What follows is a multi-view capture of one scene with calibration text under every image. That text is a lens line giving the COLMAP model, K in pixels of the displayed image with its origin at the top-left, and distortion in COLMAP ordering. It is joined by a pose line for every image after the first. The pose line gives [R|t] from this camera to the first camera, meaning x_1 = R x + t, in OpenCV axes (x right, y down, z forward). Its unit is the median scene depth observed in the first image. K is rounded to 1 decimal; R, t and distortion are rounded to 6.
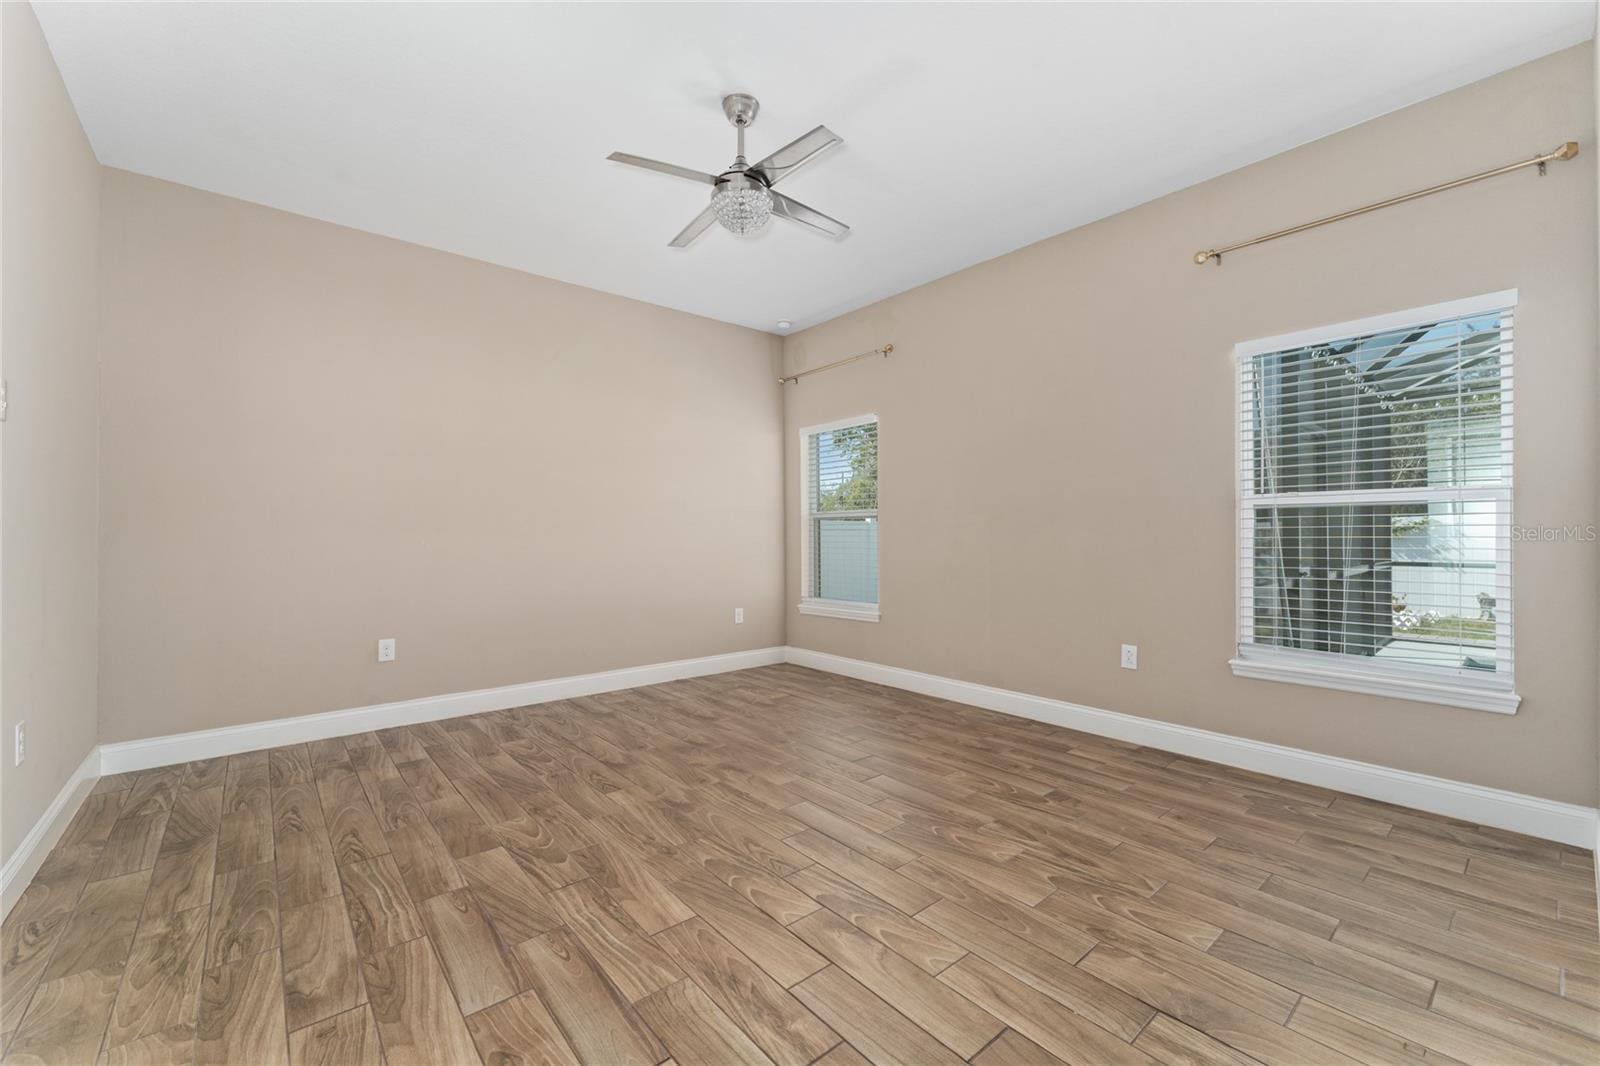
lens RADIAL K [[648.3, 0, 795.3], [0, 648.3, 533.4], [0, 0, 1]] dist [0.001961, 0.000105]
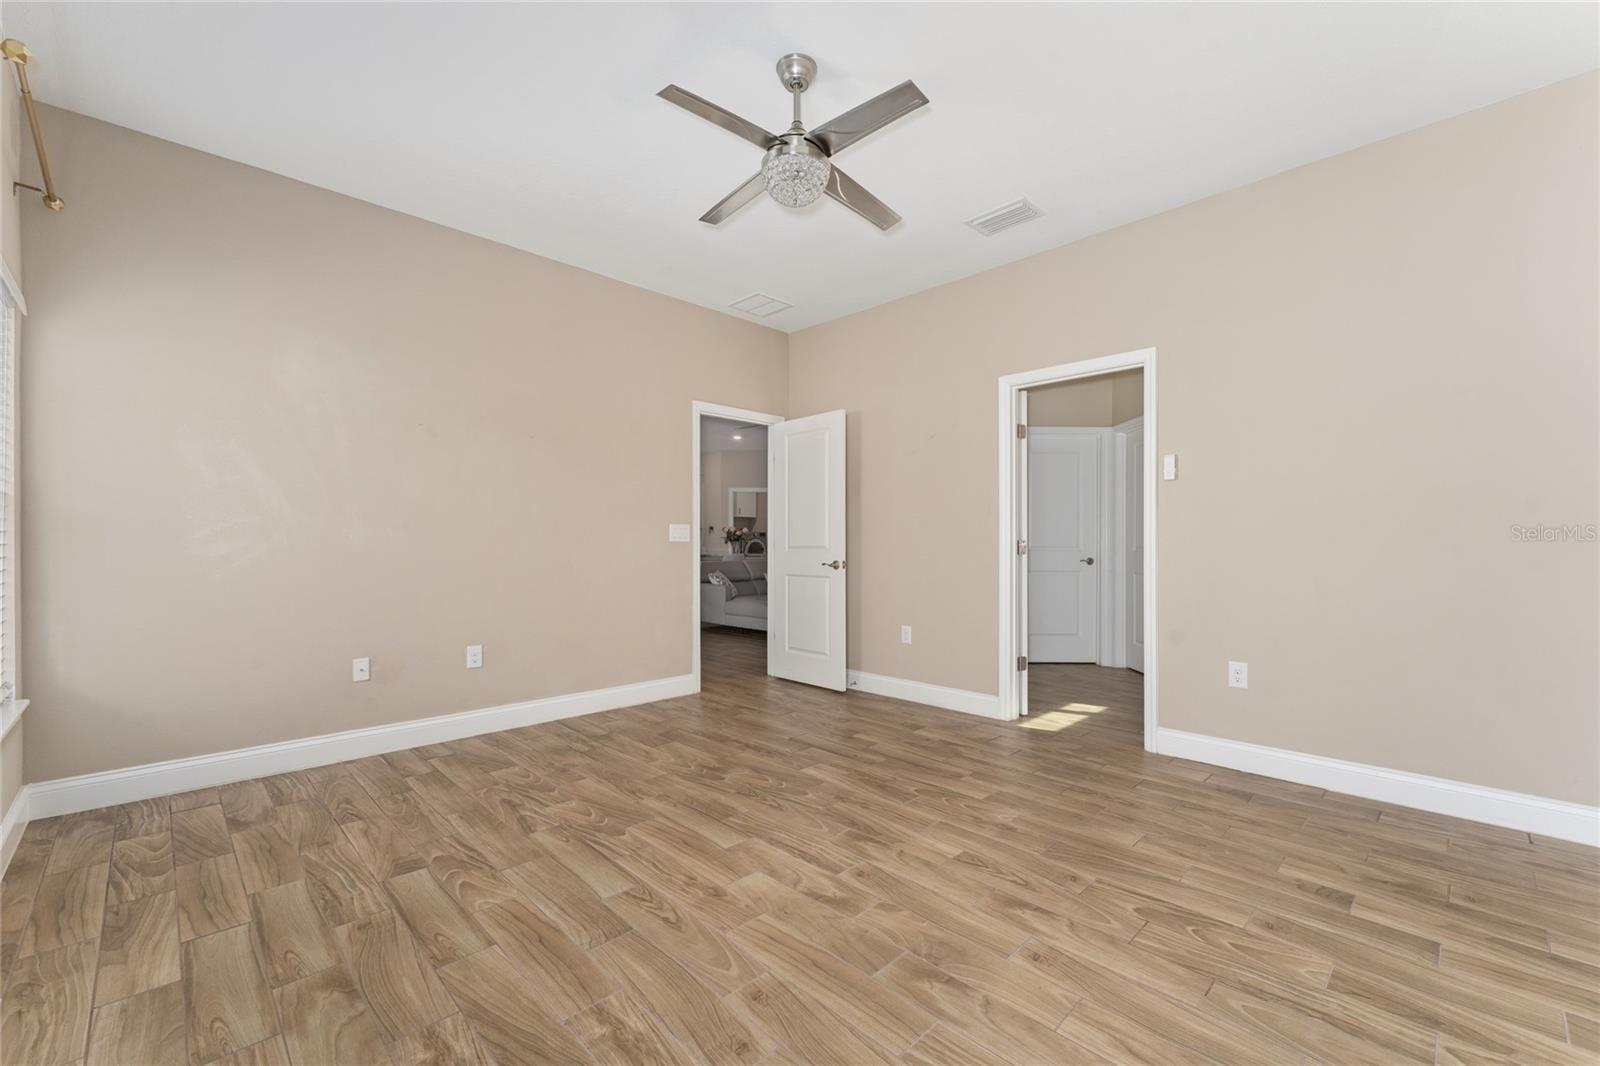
lens RADIAL K [[648.3, 0, 795.3], [0, 648.3, 533.4], [0, 0, 1]] dist [0.001961, 0.000105]
pose [[-0.997435, -0.000699, -0.071573, -0.016647], [0.000750, 0.999796, -0.020204, 0.009331], [0.071572, -0.020205, -0.997231, 1.887833]]
